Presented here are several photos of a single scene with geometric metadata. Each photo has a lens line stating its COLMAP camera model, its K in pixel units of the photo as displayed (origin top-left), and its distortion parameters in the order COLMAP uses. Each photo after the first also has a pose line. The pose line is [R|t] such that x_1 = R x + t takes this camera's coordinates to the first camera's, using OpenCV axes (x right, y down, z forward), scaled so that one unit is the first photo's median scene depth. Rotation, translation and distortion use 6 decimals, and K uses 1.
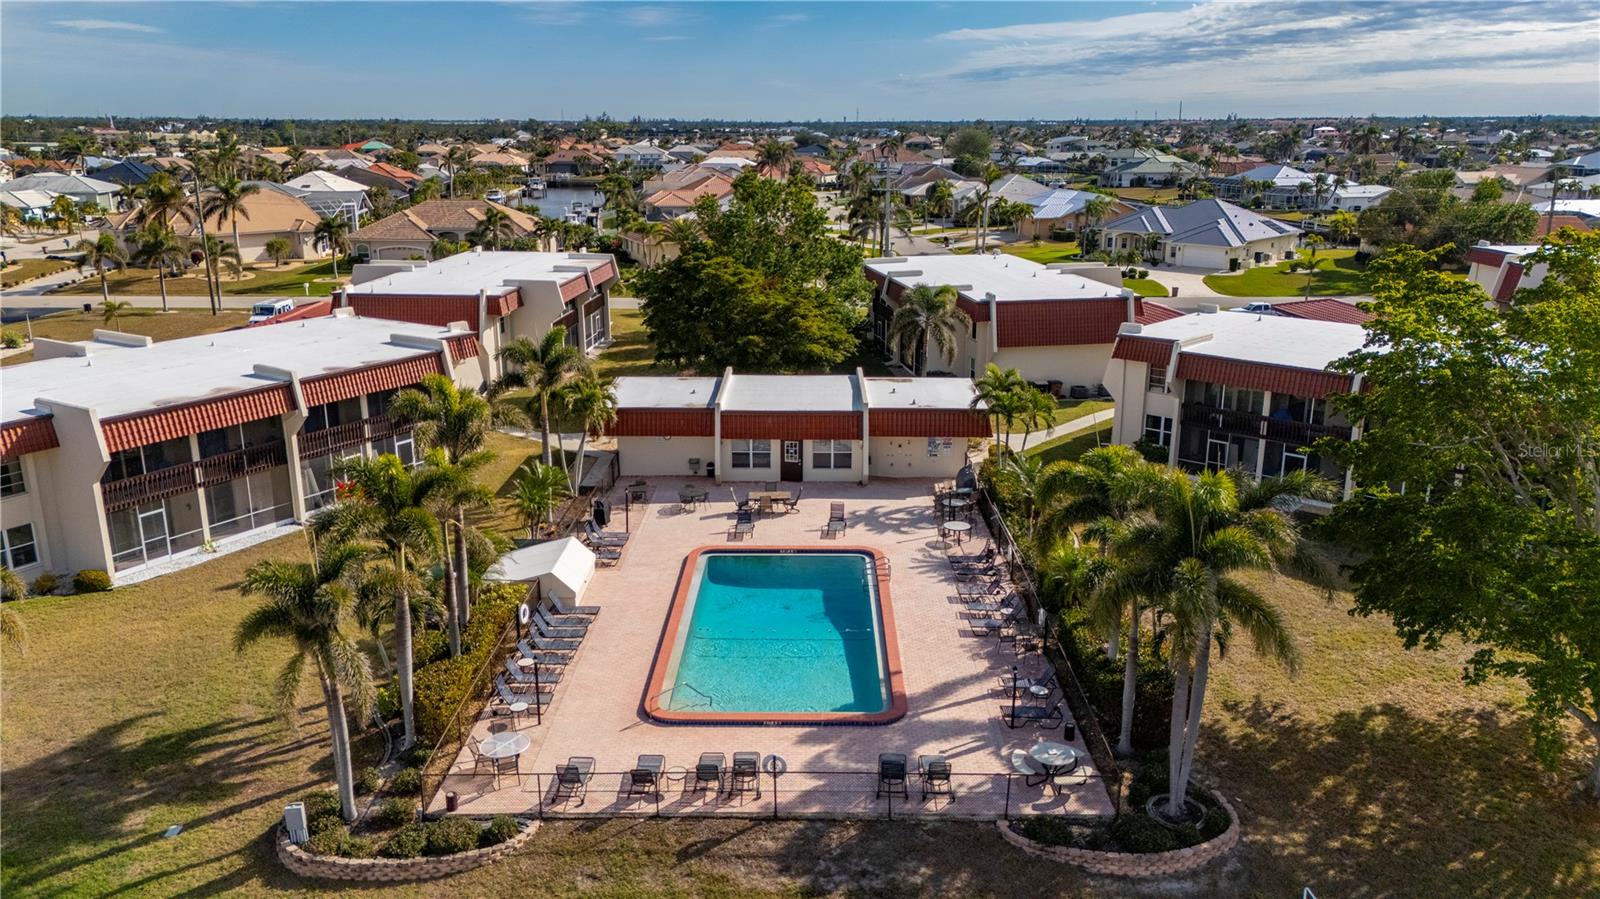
lens RADIAL K [[1171.6, 0, 784.4], [0, 1171.6, 444.4], [0, 0, 1]] dist [0.110481, -0.098593]
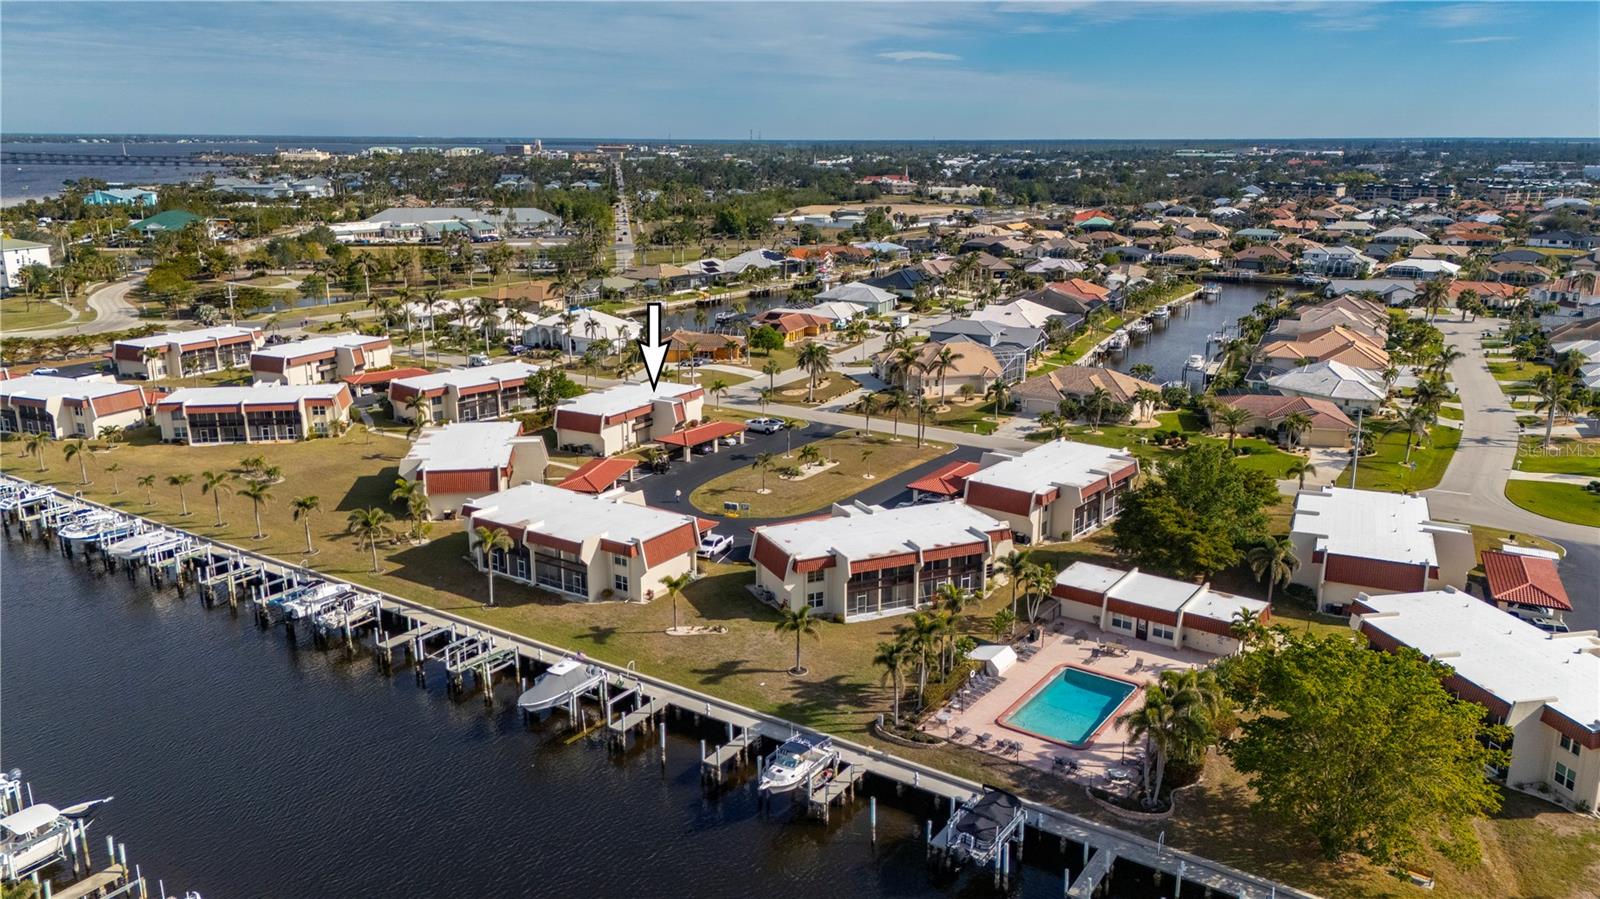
lens RADIAL K [[1171.6, 0, 784.4], [0, 1171.6, 444.4], [0, 0, 1]] dist [0.110481, -0.098593]
pose [[0.826979, 0.143148, -0.543704, 0.642317], [-0.150420, 0.988124, 0.031366, -0.310728], [0.541737, 0.055845, 0.838691, -1.192996]]
